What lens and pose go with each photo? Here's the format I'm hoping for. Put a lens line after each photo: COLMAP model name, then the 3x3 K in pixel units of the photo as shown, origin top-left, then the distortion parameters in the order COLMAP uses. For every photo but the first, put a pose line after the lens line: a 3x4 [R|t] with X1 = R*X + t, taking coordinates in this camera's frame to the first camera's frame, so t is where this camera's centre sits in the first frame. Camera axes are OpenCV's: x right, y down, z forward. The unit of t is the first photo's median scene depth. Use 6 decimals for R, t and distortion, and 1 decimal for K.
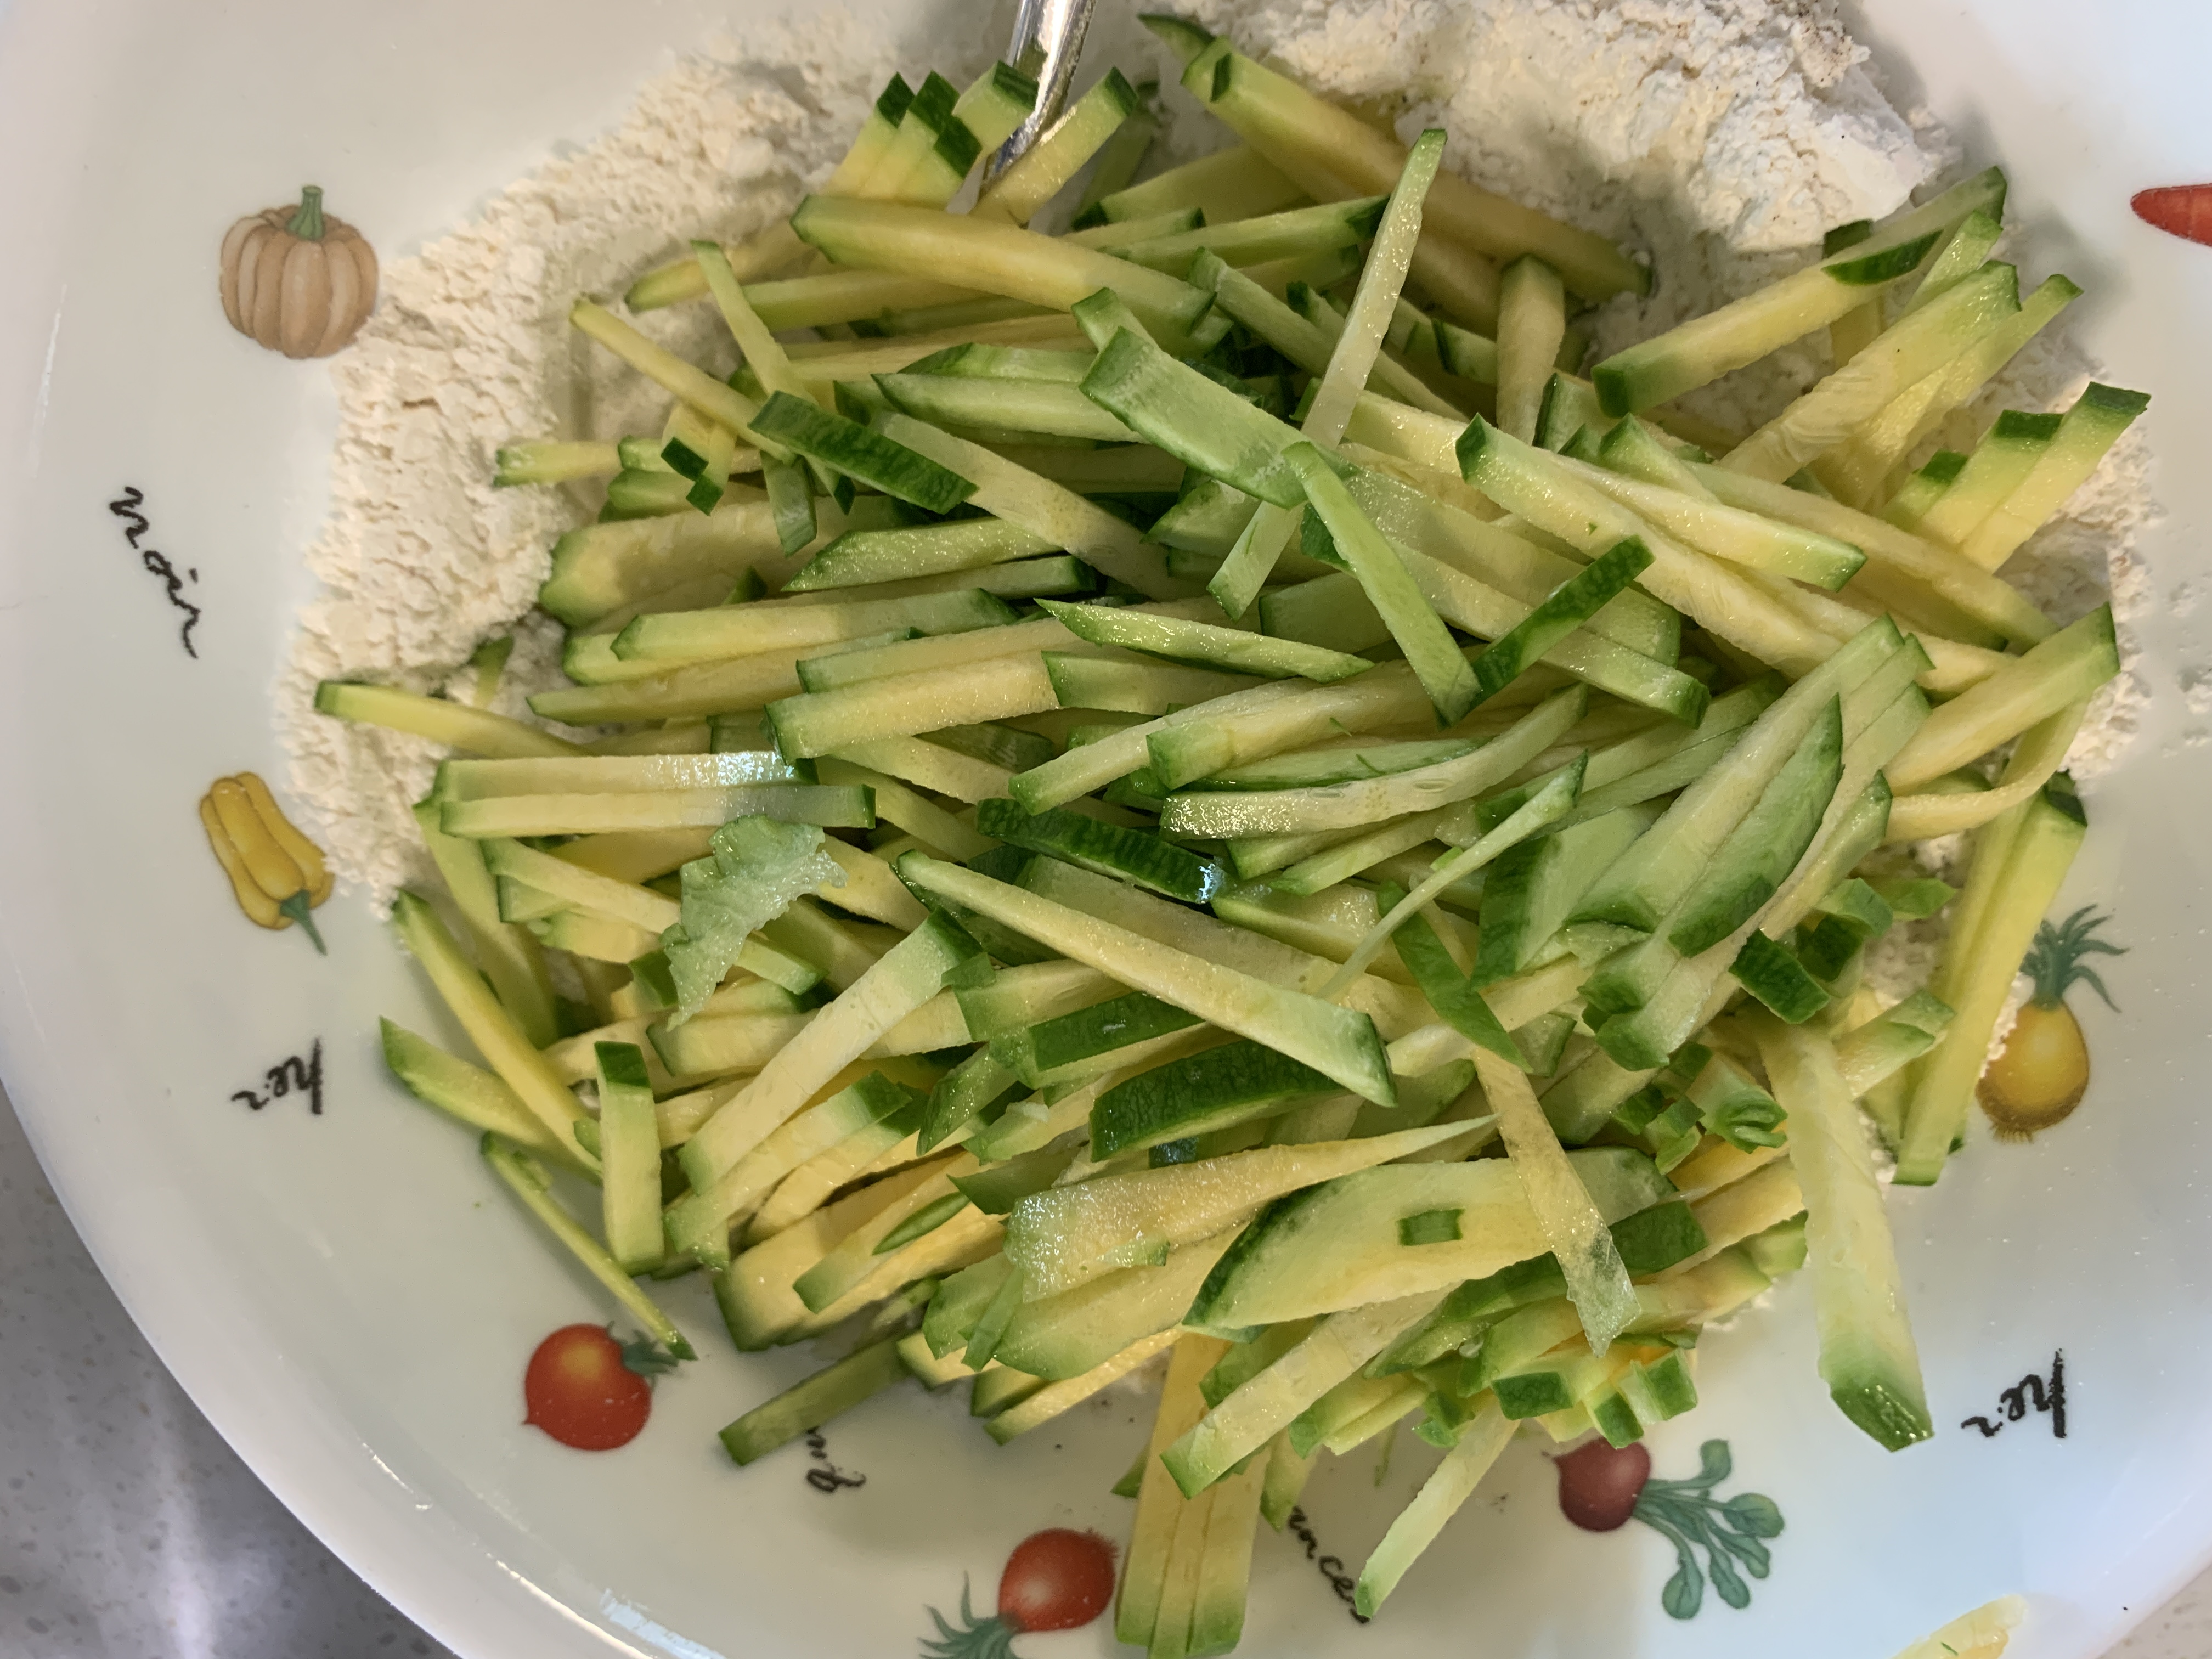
lens RADIAL K [[1871.9, 0, 1101.4], [0, 1871.9, 862.9], [0, 0, 1]] dist [0.034448, 0.007773]
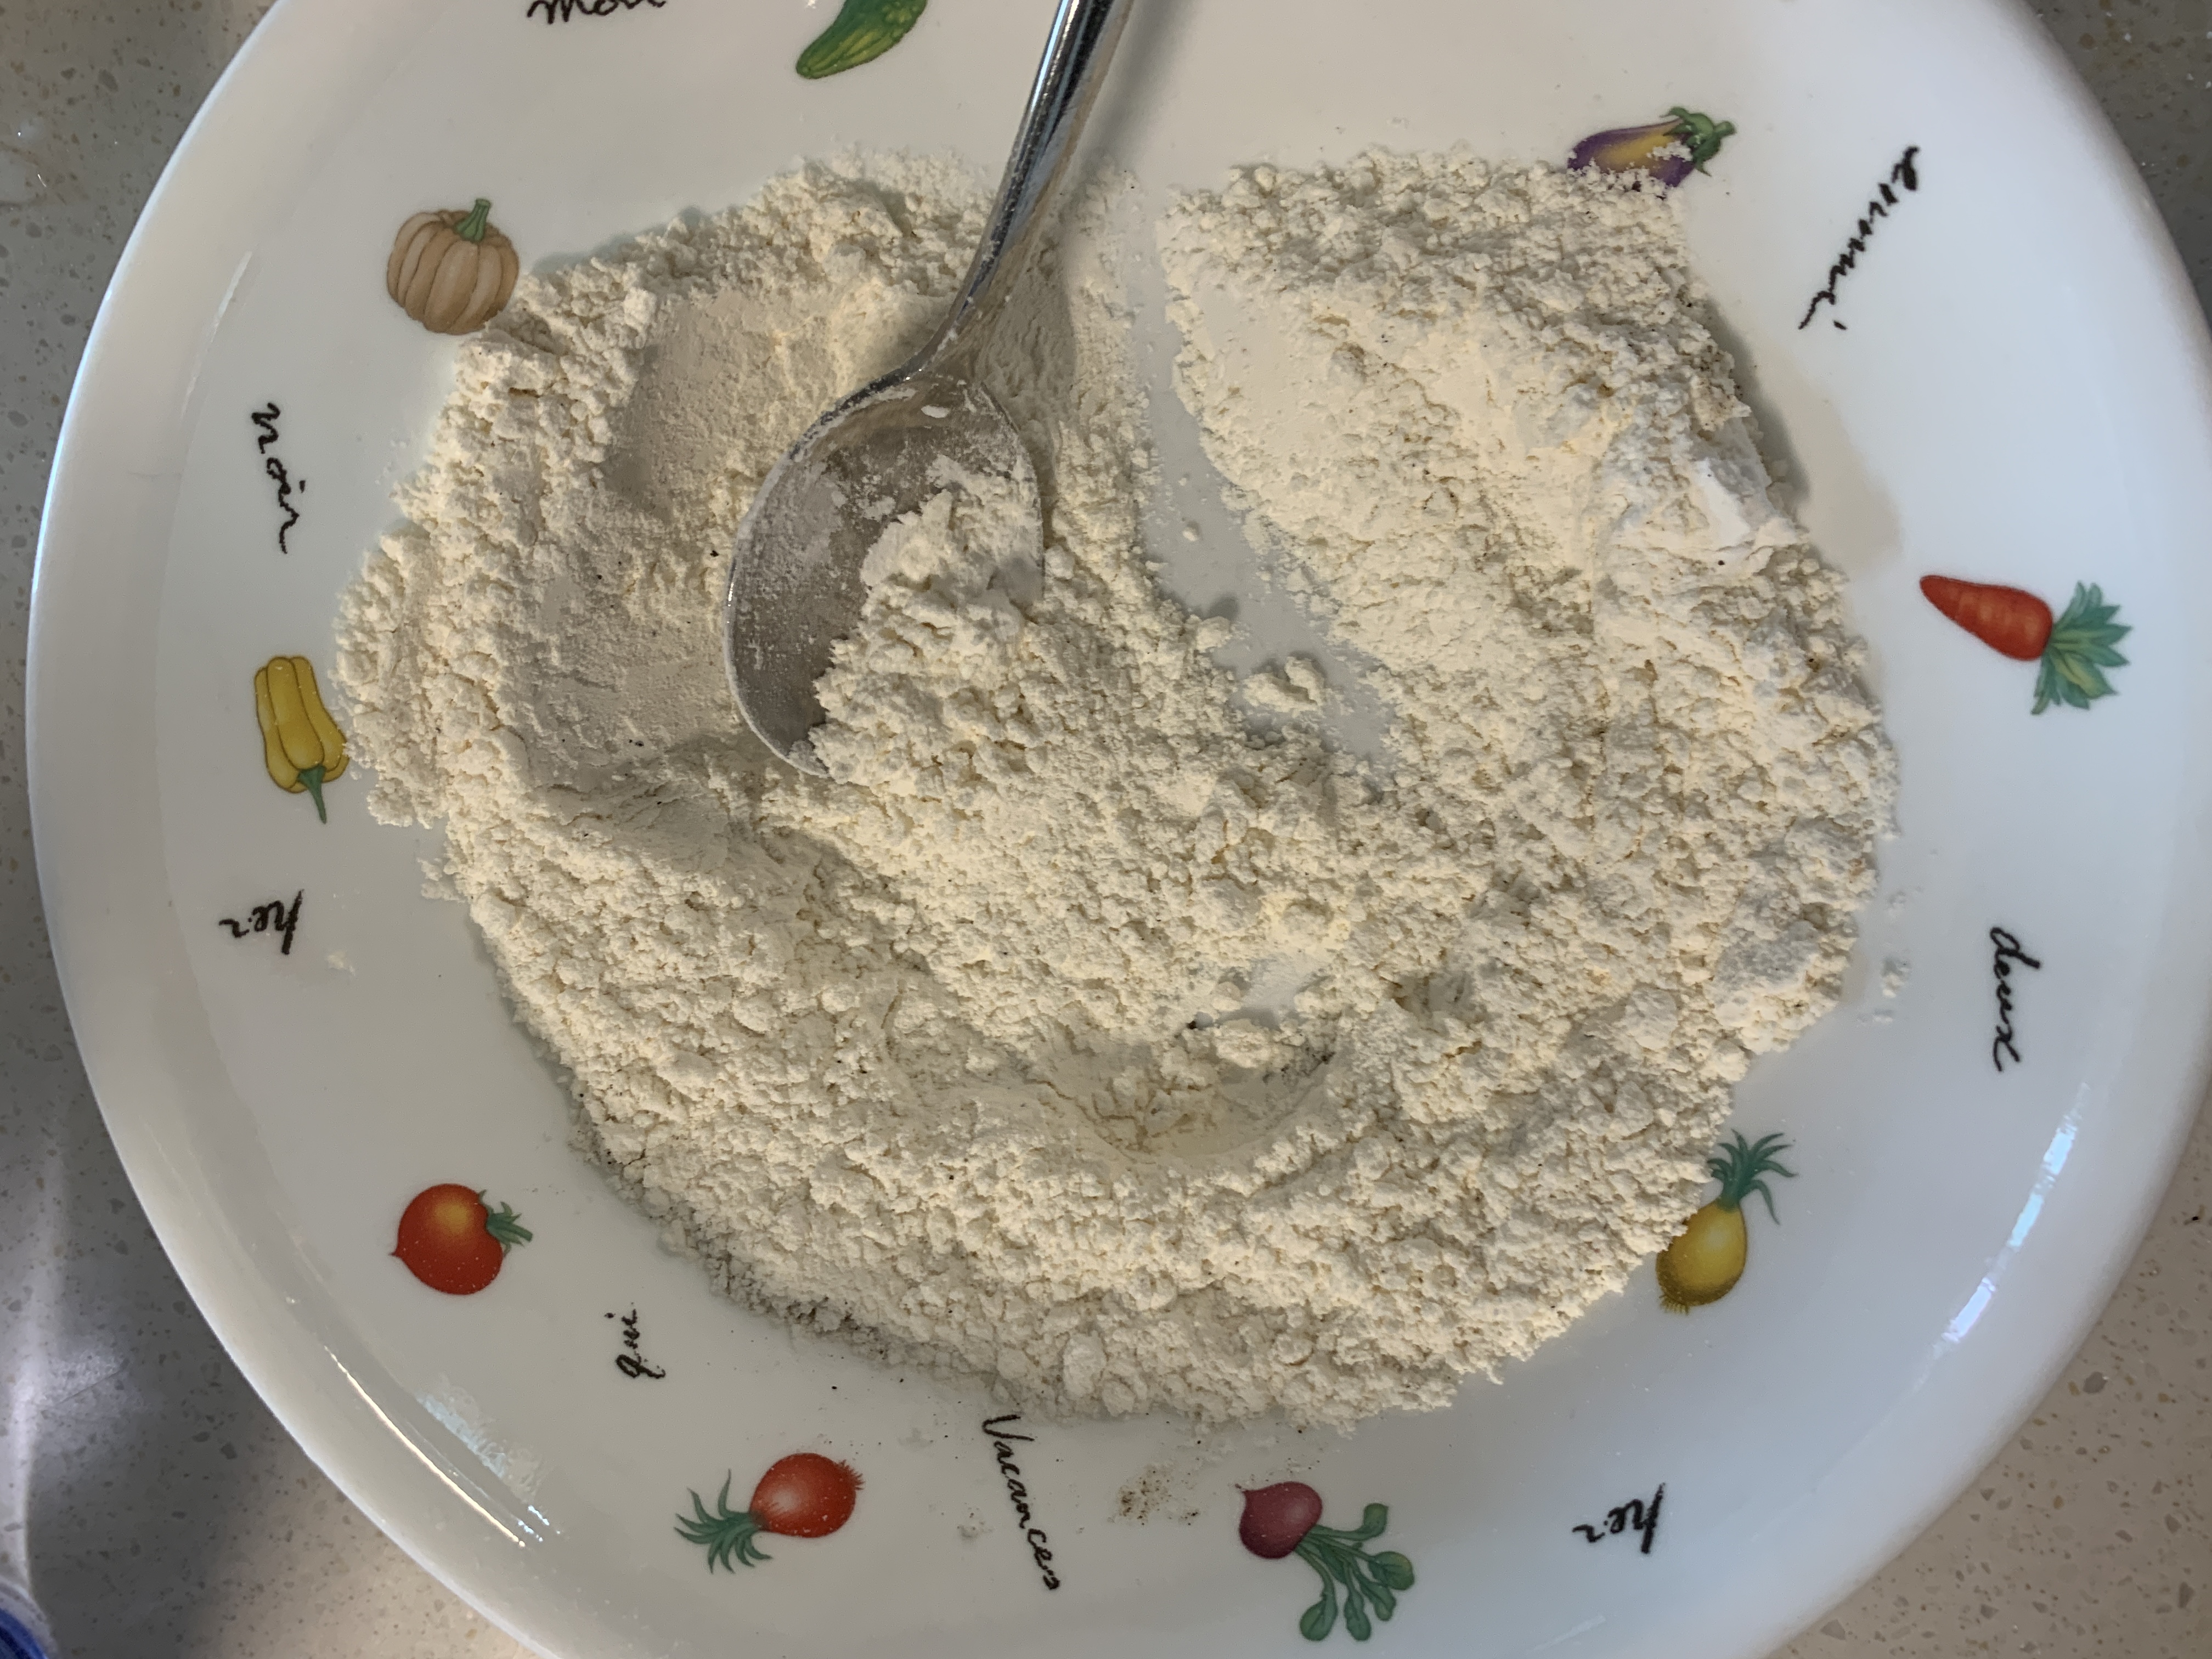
lens RADIAL K [[1871.9, 0, 1075.6], [0, 1871.9, 860.8], [0, 0, 1]] dist [0.034448, 0.007773]
pose [[0.970967, 0.238279, 0.021136, 0.021837], [-0.237298, 0.970583, -0.040727, 0.009219], [-0.030219, 0.034529, 0.998947, -0.189762]]
